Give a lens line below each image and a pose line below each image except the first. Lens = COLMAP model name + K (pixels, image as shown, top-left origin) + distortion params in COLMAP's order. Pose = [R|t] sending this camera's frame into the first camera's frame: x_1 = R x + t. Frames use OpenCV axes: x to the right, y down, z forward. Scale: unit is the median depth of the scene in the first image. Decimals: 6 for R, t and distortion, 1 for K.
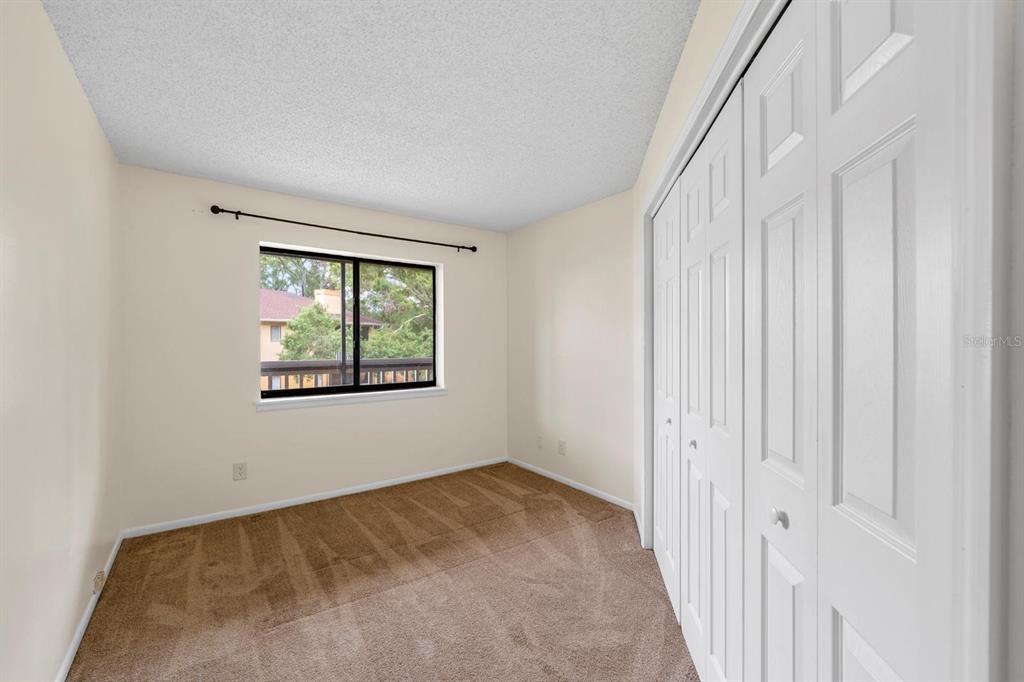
lens RADIAL K [[412.6, 0, 510.9], [0, 412.6, 342.5], [0, 0, 1]] dist [0.000967, -0.000962]
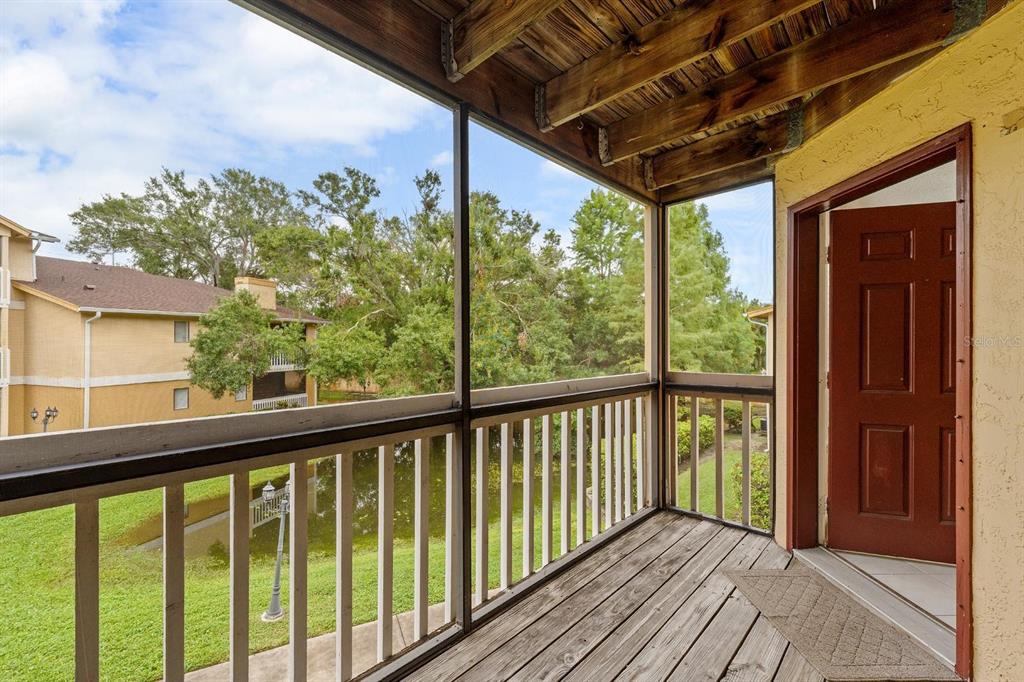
lens RADIAL K [[412.6, 0, 513.2], [0, 412.6, 342.0], [0, 0, 1]] dist [0.000967, -0.000962]
pose [[0.985901, 0.000928, 0.167325, -0.102510], [-0.000278, 0.999992, -0.003907, -0.000184], [-0.167327, 0.003805, 0.985894, 0.160420]]
